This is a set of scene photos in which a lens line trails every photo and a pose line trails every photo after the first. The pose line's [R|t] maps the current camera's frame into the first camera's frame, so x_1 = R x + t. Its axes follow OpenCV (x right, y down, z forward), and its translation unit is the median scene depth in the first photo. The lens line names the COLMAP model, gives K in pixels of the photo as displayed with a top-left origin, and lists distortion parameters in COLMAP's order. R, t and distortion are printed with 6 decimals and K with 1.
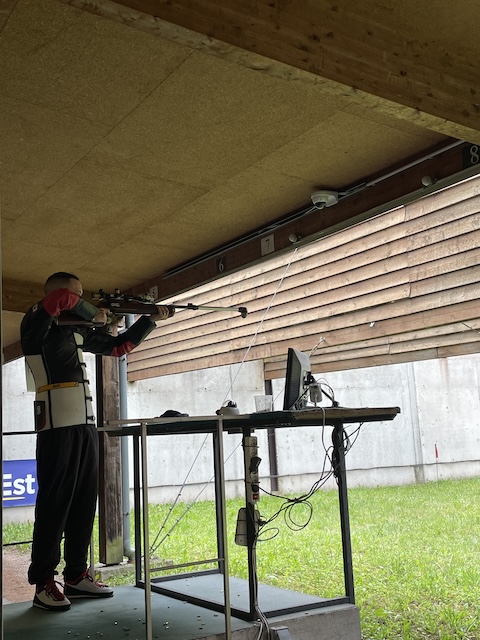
lens RADIAL K [[801.6, 0, 229.0], [0, 801.6, 321.3], [0, 0, 1]] dist [0.034500, 0.000000]
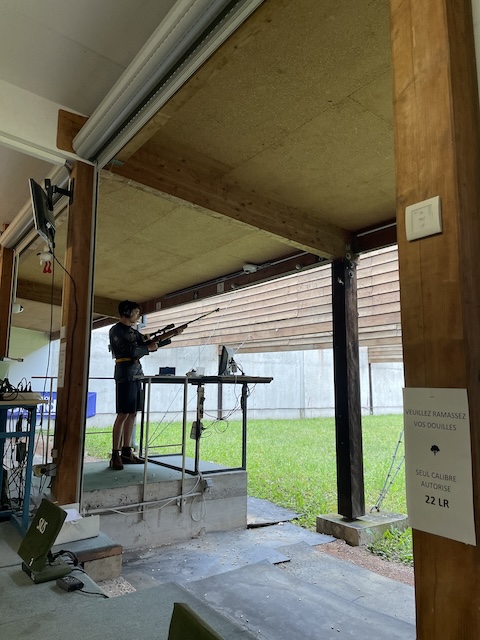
lens RADIAL K [[484.5, 0, 236.7], [0, 484.5, 316.6], [0, 0, 1]] dist [0.046355, -0.061038]
pose [[0.994963, 0.071710, 0.070045, 0.011957], [-0.071650, 0.997424, -0.003366, -0.028282], [-0.070106, -0.001670, 0.997538, -0.178690]]
